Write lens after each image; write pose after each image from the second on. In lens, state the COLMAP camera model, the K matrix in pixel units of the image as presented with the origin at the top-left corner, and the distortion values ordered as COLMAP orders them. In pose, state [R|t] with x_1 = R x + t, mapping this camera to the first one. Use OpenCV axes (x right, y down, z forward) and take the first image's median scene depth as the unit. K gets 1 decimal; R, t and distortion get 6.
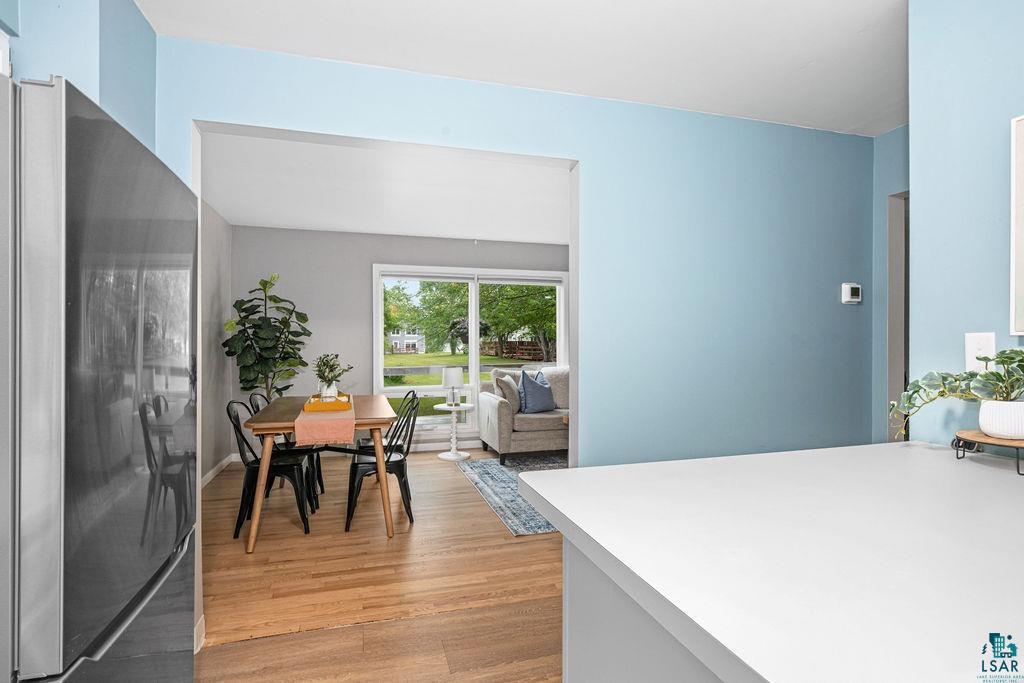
lens RADIAL K [[503.1, 0, 510.8], [0, 503.1, 342.0], [0, 0, 1]] dist [0.000669, 0.003070]
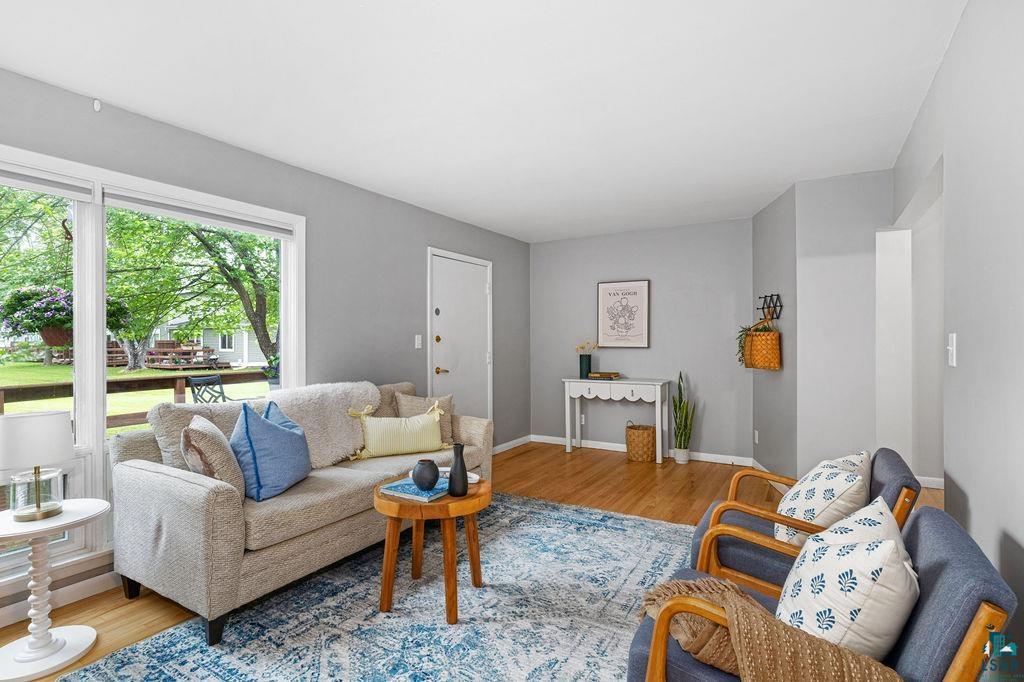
lens RADIAL K [[503.1, 0, 510.5], [0, 503.1, 340.1], [0, 0, 1]] dist [0.000669, 0.003070]
pose [[0.746059, 0.000256, 0.665880, -0.101930], [0.001807, 0.999995, -0.002410, -0.000128], [-0.665877, 0.003002, 0.746055, 0.496859]]
